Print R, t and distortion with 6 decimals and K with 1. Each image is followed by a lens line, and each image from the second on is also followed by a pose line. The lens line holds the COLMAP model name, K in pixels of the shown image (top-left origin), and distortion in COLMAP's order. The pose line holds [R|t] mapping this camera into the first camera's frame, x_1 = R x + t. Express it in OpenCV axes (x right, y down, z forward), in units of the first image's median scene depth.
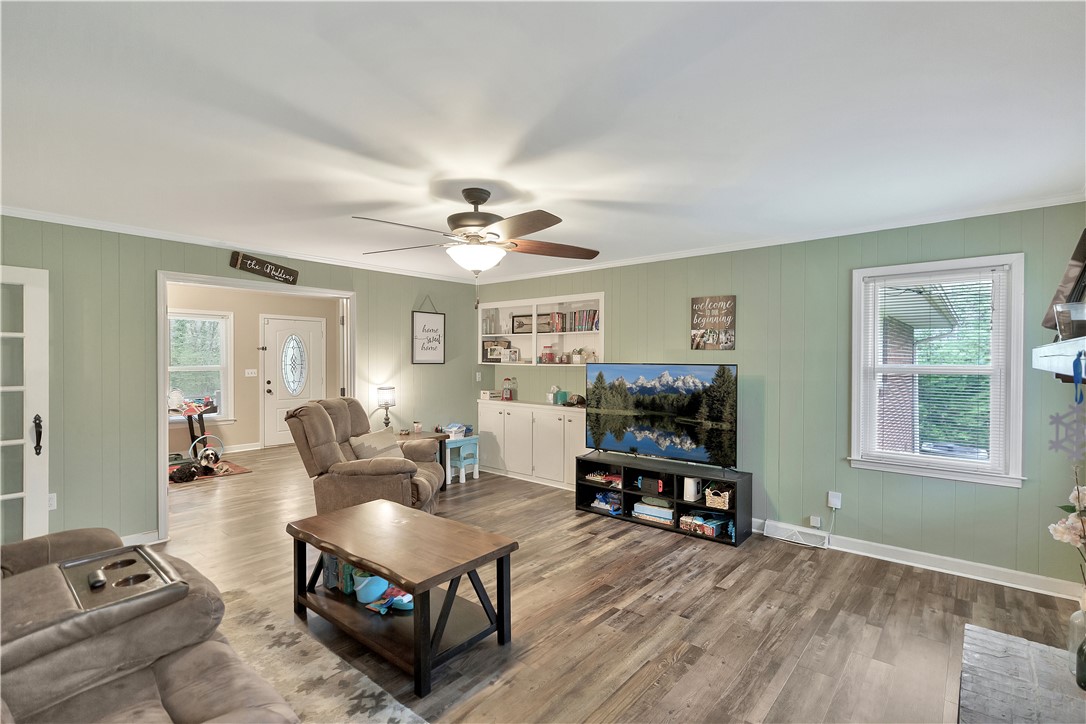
lens RADIAL K [[504.6, 0, 541.7], [0, 504.6, 360.6], [0, 0, 1]] dist [0.000808, -0.000050]
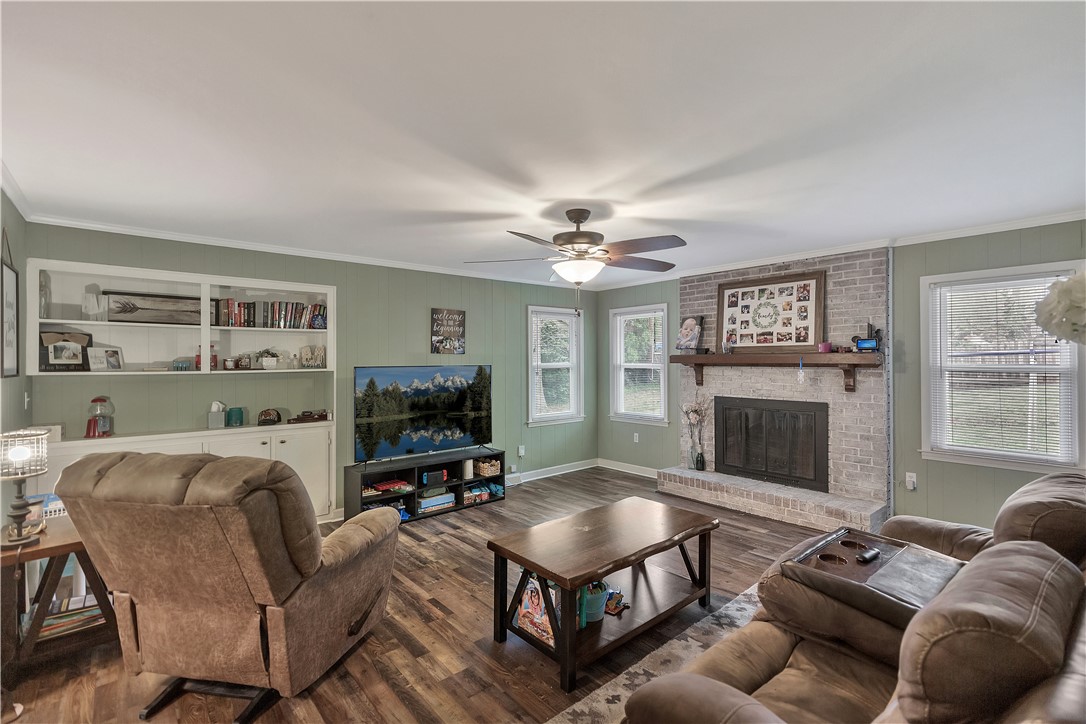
lens RADIAL K [[504.6, 0, 541.7], [0, 504.6, 360.6], [0, 0, 1]] dist [0.000808, -0.000050]
pose [[0.152151, -0.007672, 0.988327, -0.876433], [0.008485, 0.999943, 0.006456, -0.012005], [-0.988321, 0.007404, 0.152207, 0.642030]]
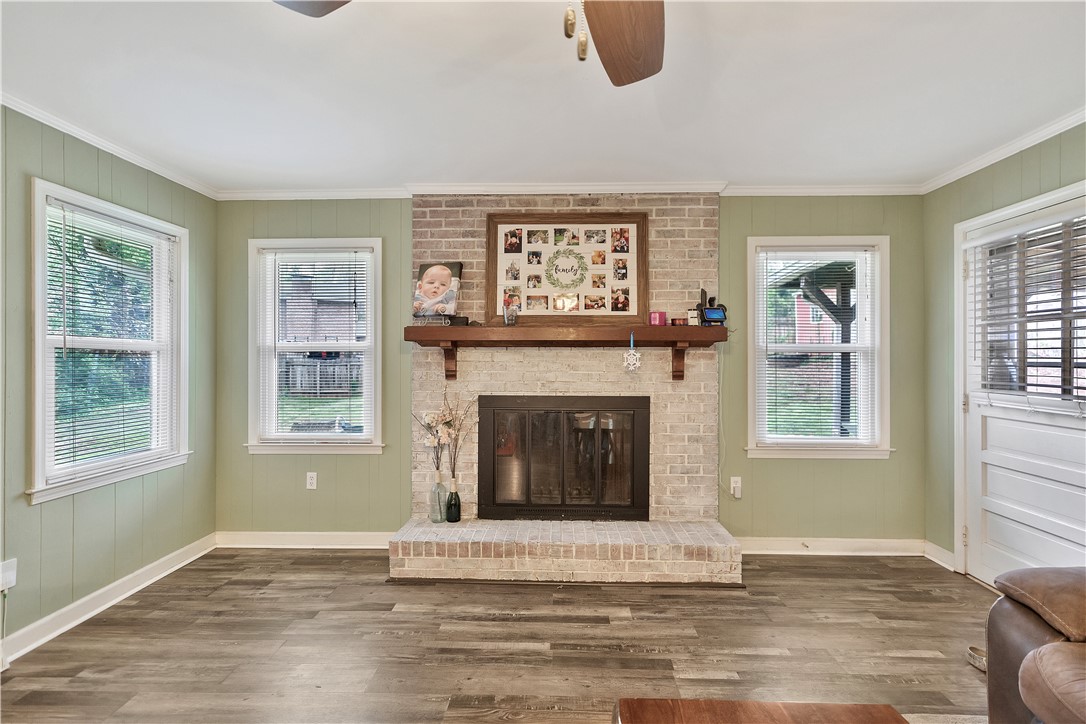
lens RADIAL K [[507.5, 0, 548.4], [0, 507.5, 360.5], [0, 0, 1]] dist [0.005295, 0.000149]
pose [[-0.639326, -0.004696, 0.768921, -0.219869], [-0.001822, 0.999988, 0.004593, 0.031815], [-0.768933, 0.001535, -0.639327, 0.826214]]
